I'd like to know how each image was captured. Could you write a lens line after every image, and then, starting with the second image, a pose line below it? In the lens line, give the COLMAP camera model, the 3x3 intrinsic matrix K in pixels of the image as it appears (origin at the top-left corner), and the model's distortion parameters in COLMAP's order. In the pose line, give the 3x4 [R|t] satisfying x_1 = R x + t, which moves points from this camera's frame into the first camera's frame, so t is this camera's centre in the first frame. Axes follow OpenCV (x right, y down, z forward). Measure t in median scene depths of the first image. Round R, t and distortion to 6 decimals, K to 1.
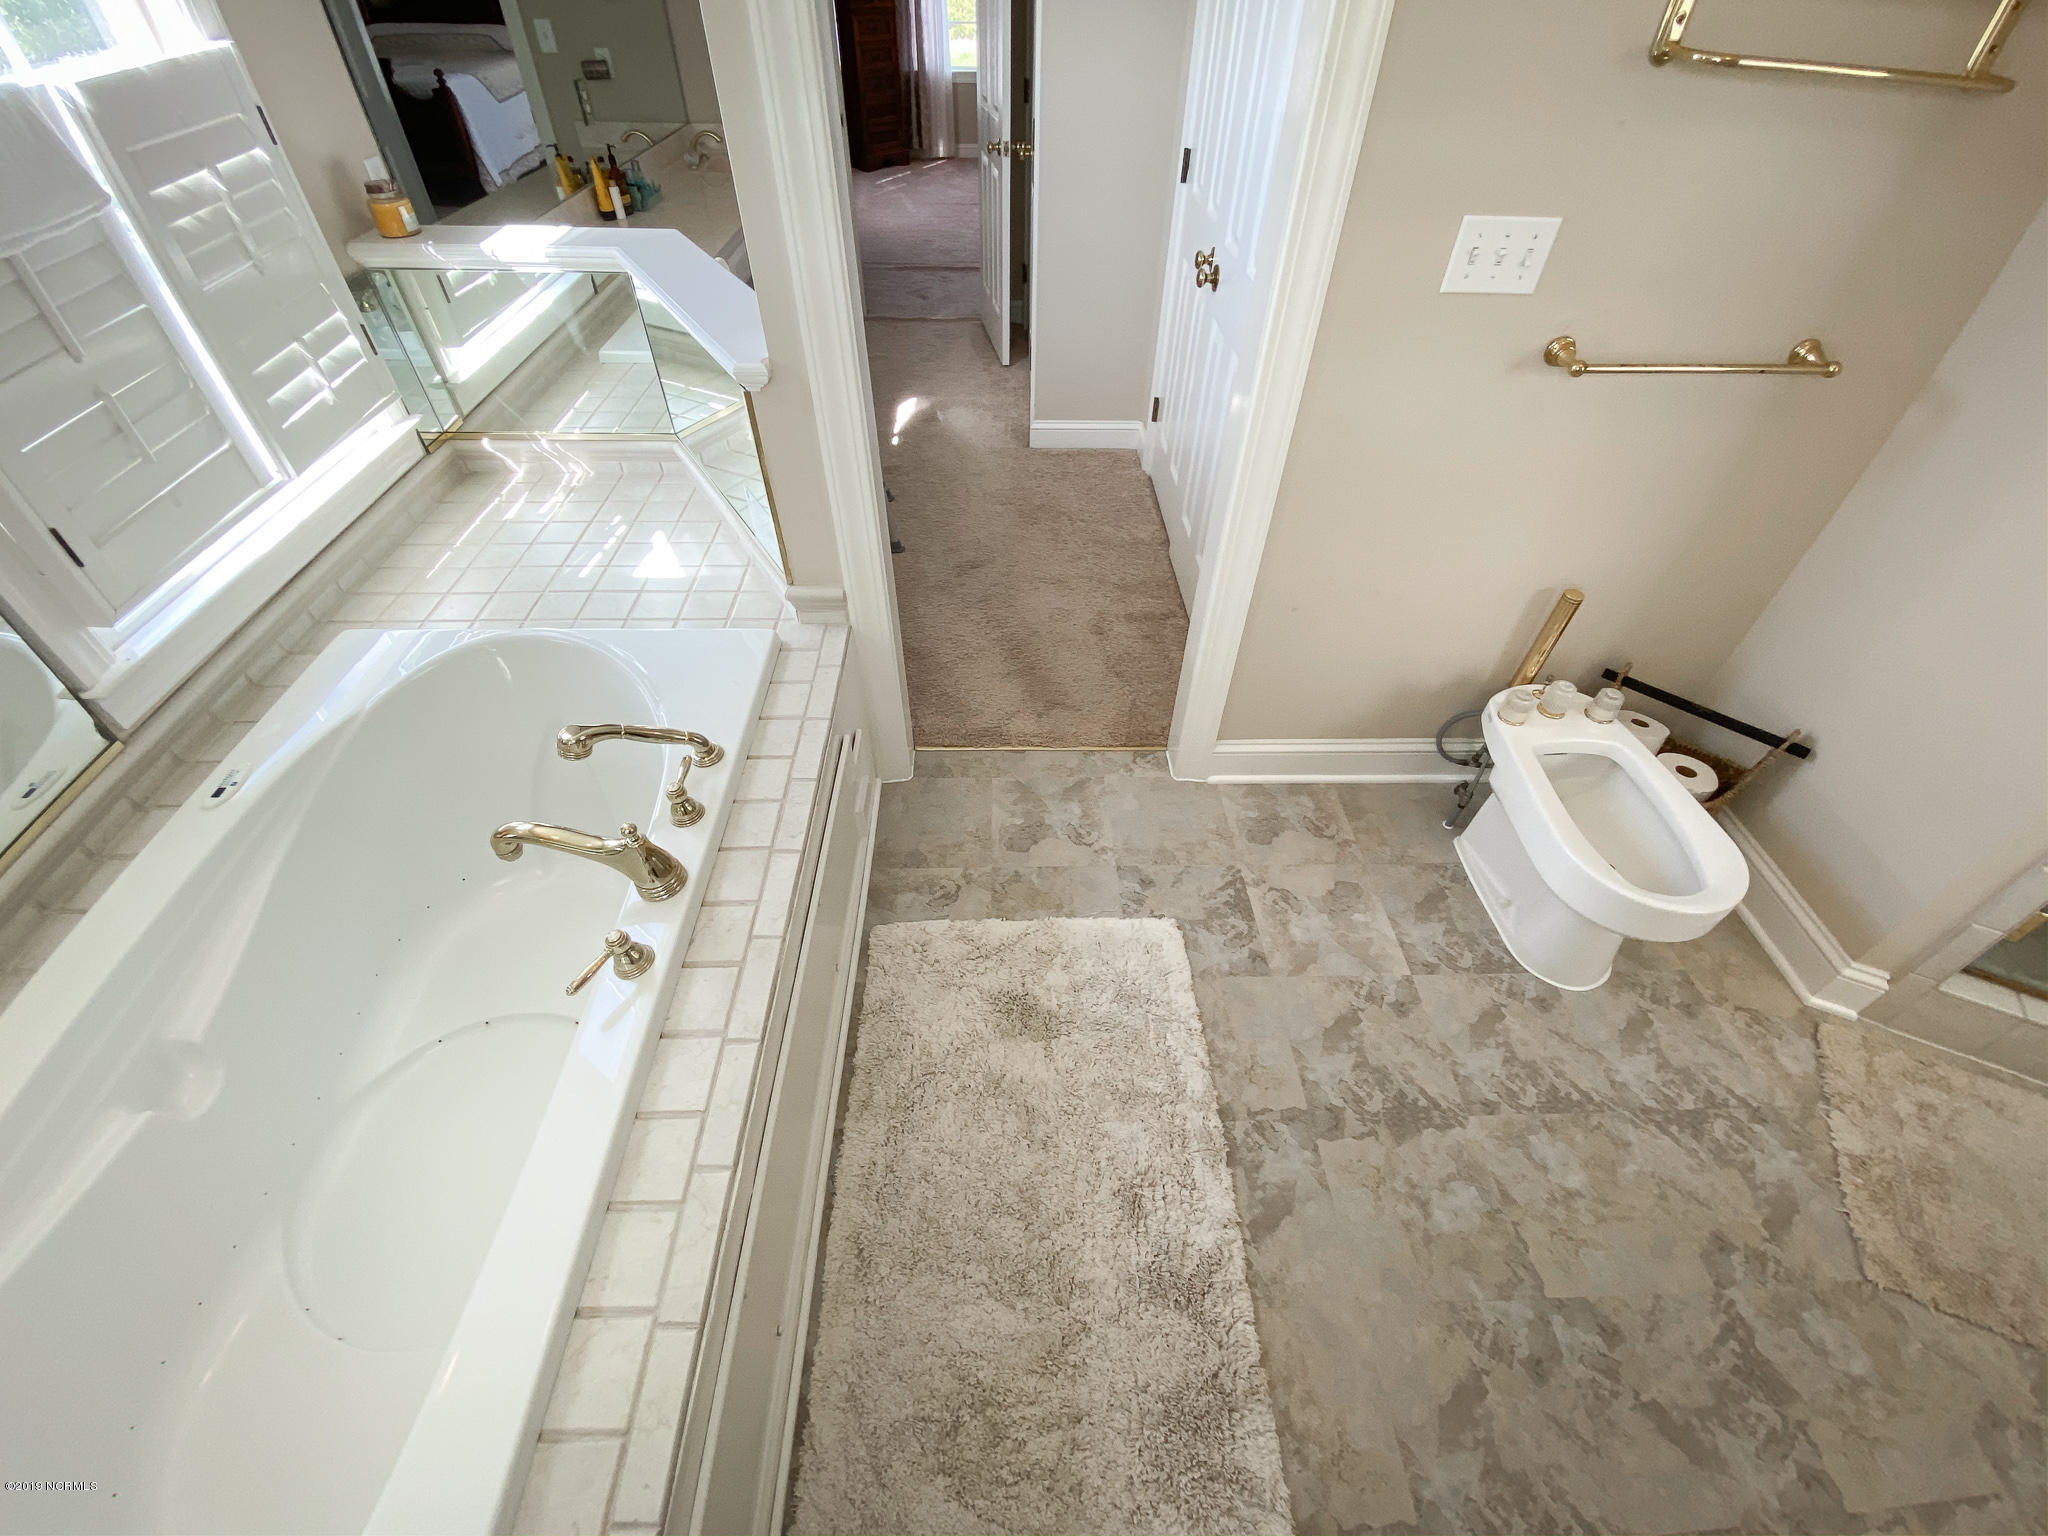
lens RADIAL K [[843.5, 0, 1021.4], [0, 843.5, 762.8], [0, 0, 1]] dist [0.035558, -0.026493]
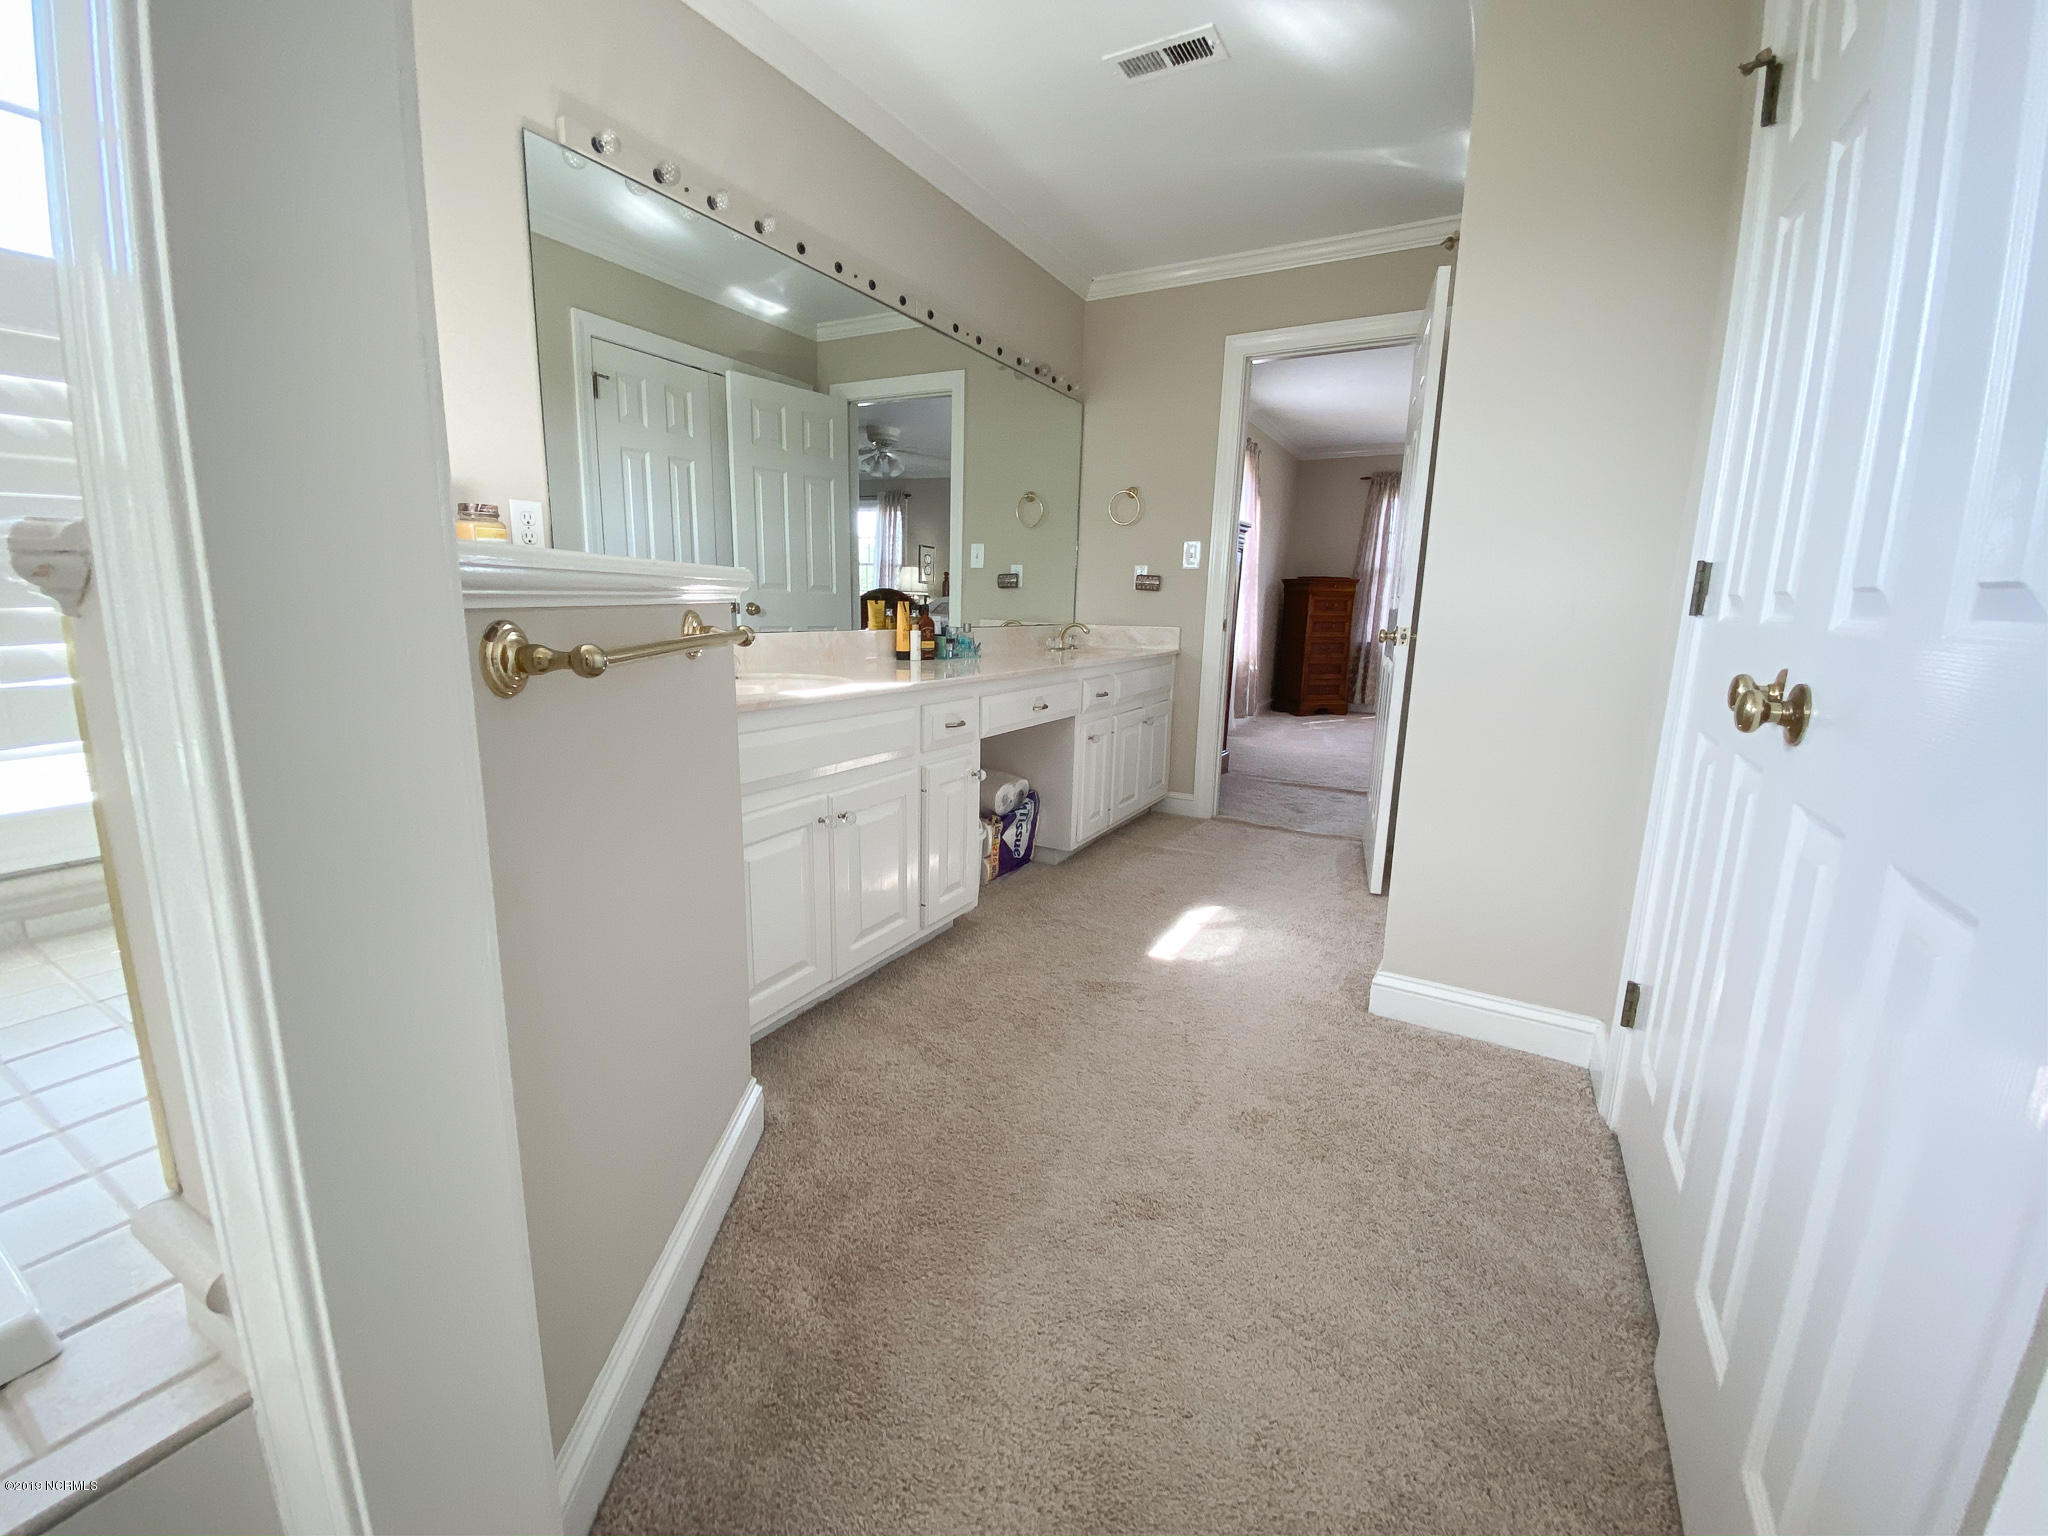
lens RADIAL K [[843.5, 0, 1021.4], [0, 843.5, 762.8], [0, 0, 1]] dist [0.035558, -0.026493]
pose [[0.859532, 0.104555, -0.500273, 0.073423], [-0.367050, 0.807423, -0.461891, -0.144924], [0.355639, 0.580635, 0.732382, 0.366335]]
